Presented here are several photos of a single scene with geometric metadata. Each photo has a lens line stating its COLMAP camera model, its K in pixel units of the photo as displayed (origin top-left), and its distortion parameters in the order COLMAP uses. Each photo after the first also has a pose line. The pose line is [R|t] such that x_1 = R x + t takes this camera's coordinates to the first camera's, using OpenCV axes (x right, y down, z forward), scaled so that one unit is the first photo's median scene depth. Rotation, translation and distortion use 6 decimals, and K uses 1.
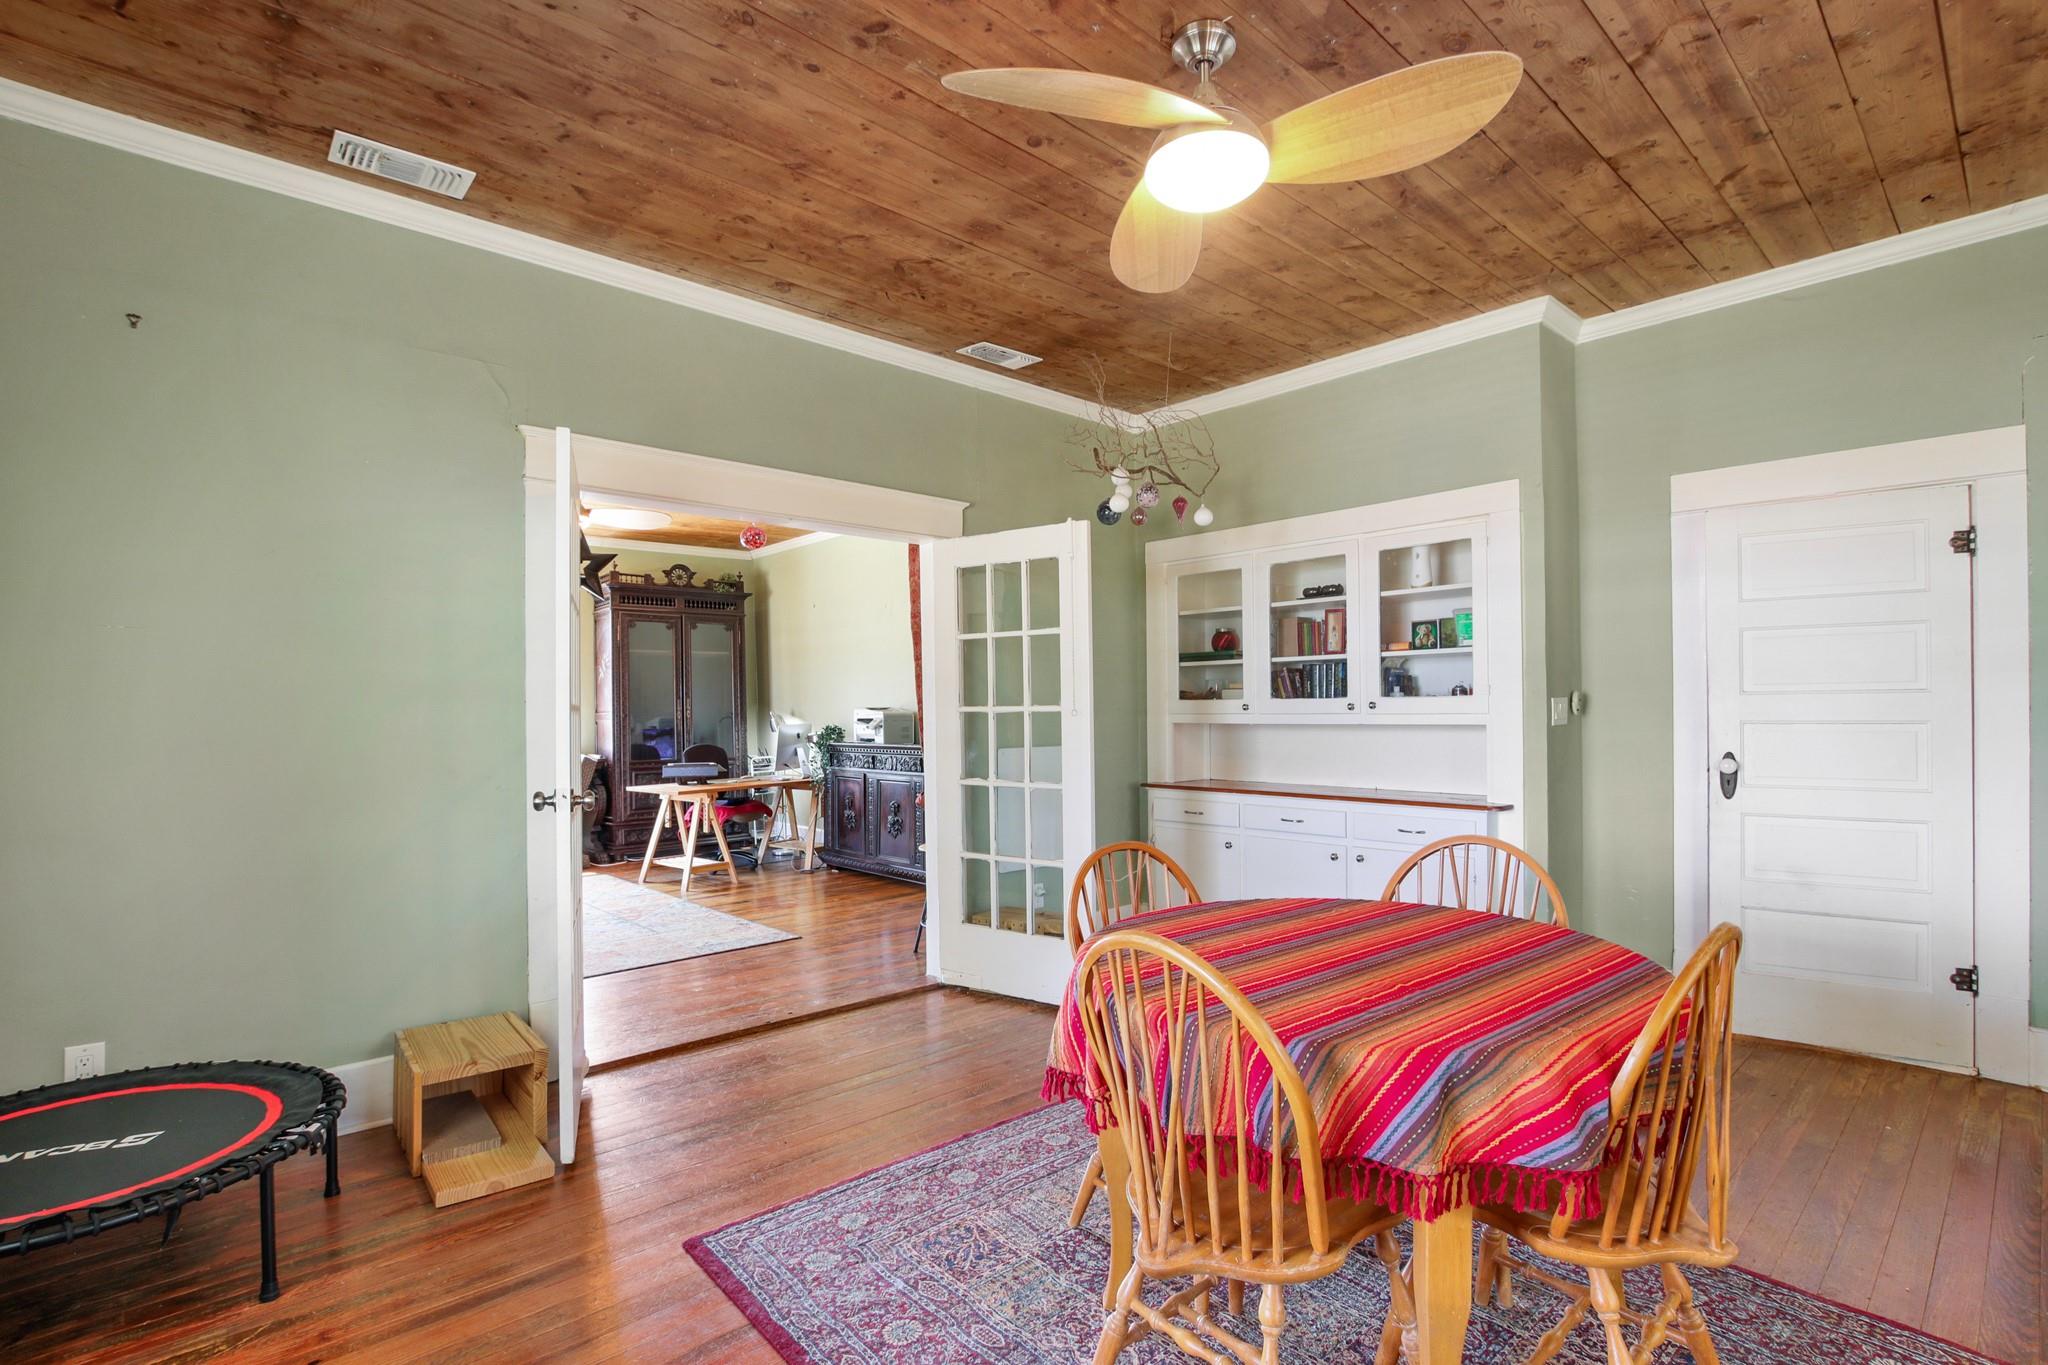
lens RADIAL K [[976.6, 0, 1024.0], [0, 976.6, 682.5], [0, 0, 1]] dist [0.000483, 0.000035]
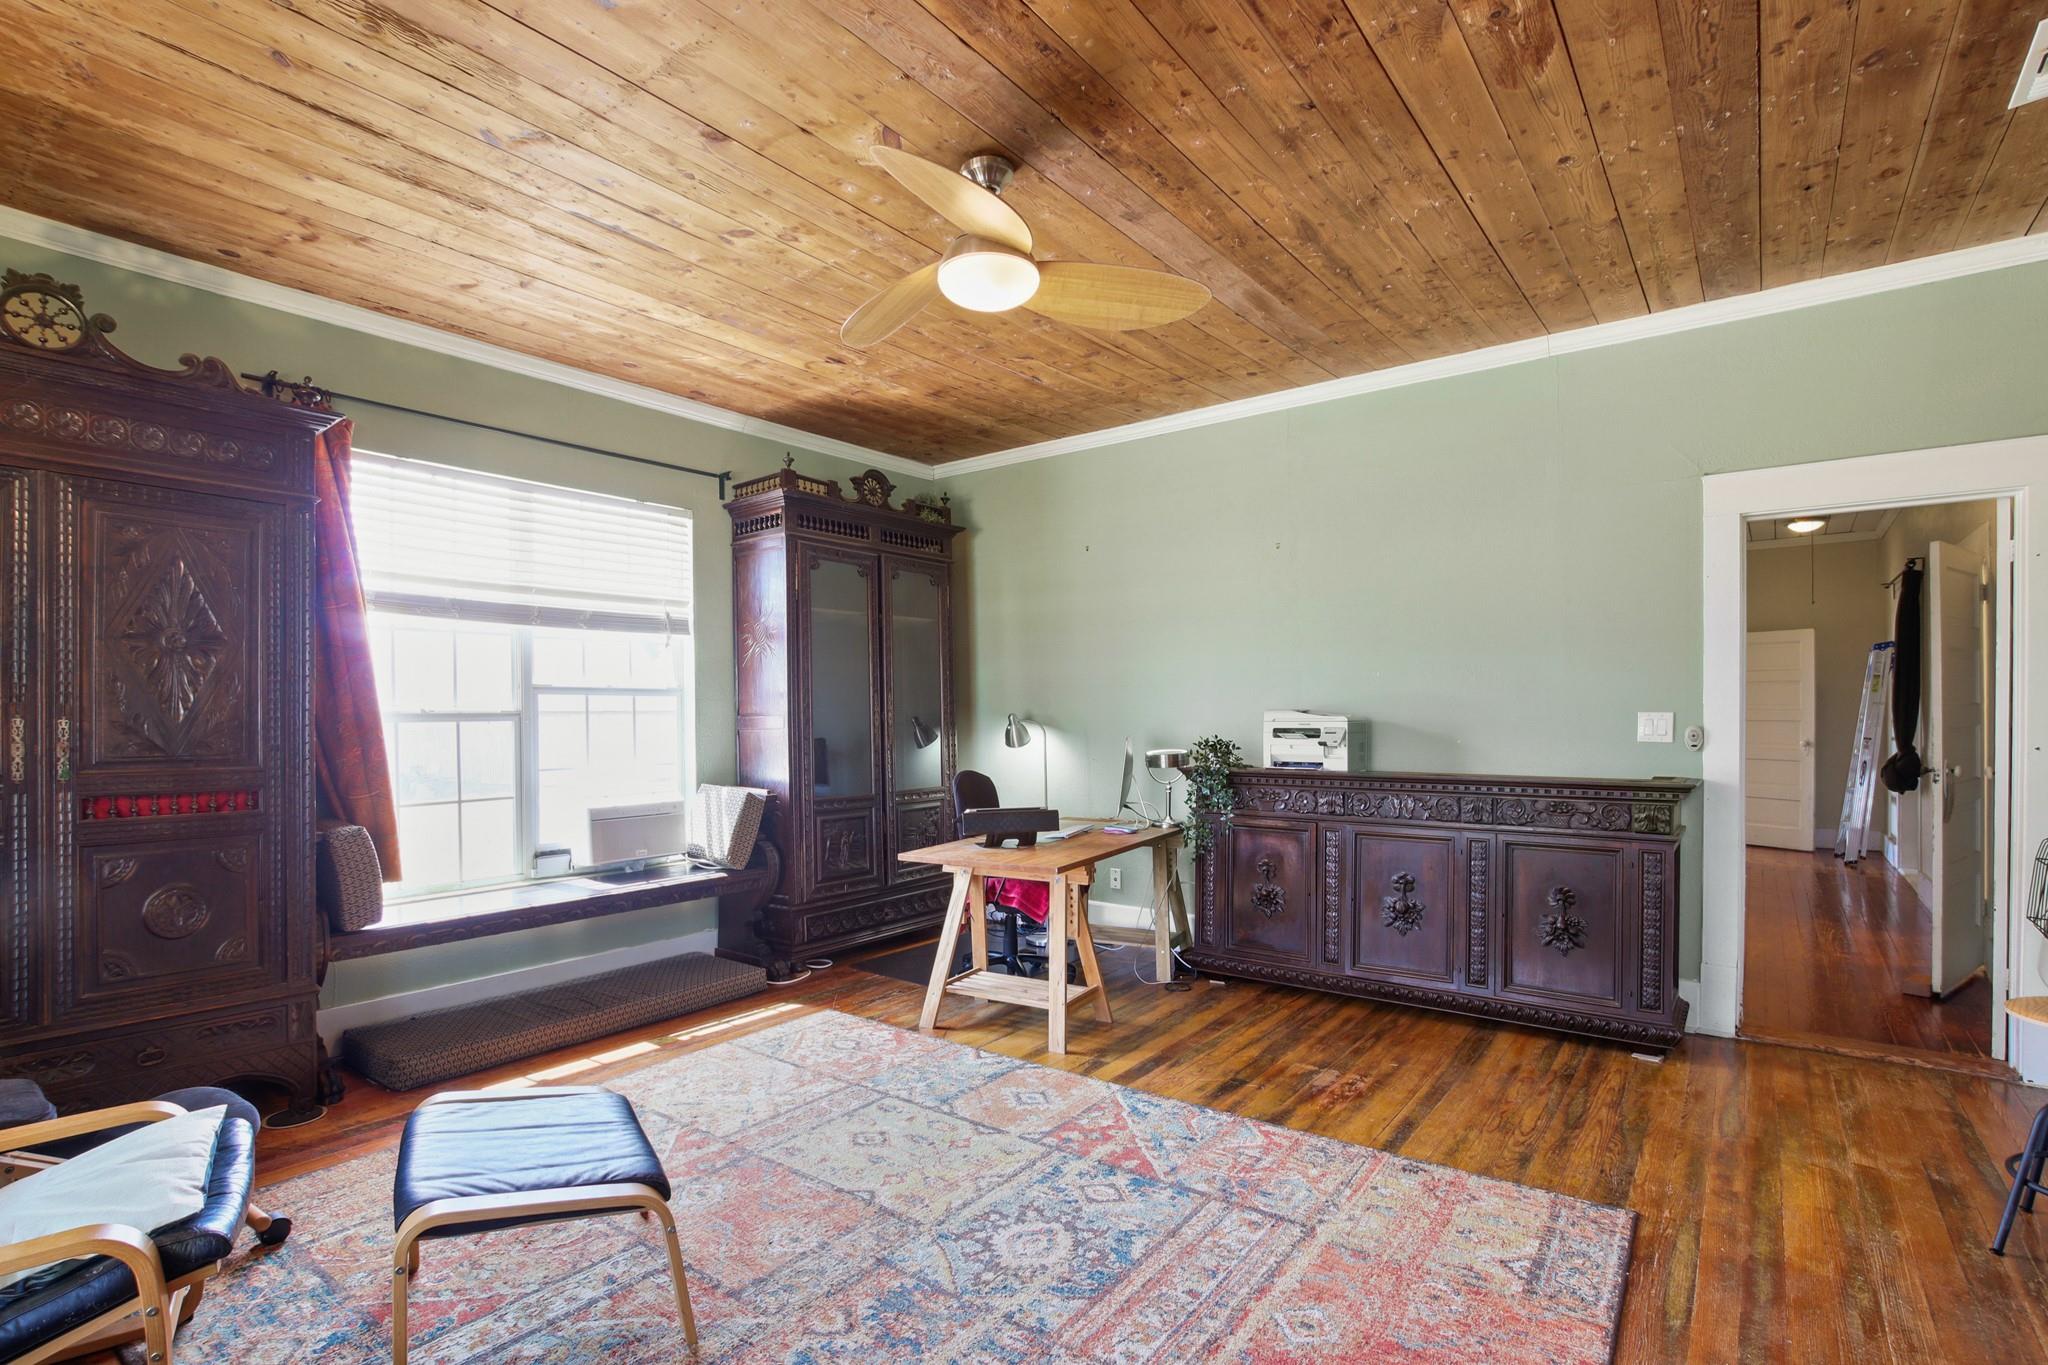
lens RADIAL K [[943.6, 0, 1024.9], [0, 943.6, 722.7], [0, 0, 1]] dist [-0.001505, -0.000124]
pose [[0.978471, 0.007589, 0.206244, -0.387796], [-0.013516, 0.999535, 0.027344, 0.017503], [-0.205940, -0.029543, 0.978119, 0.416581]]
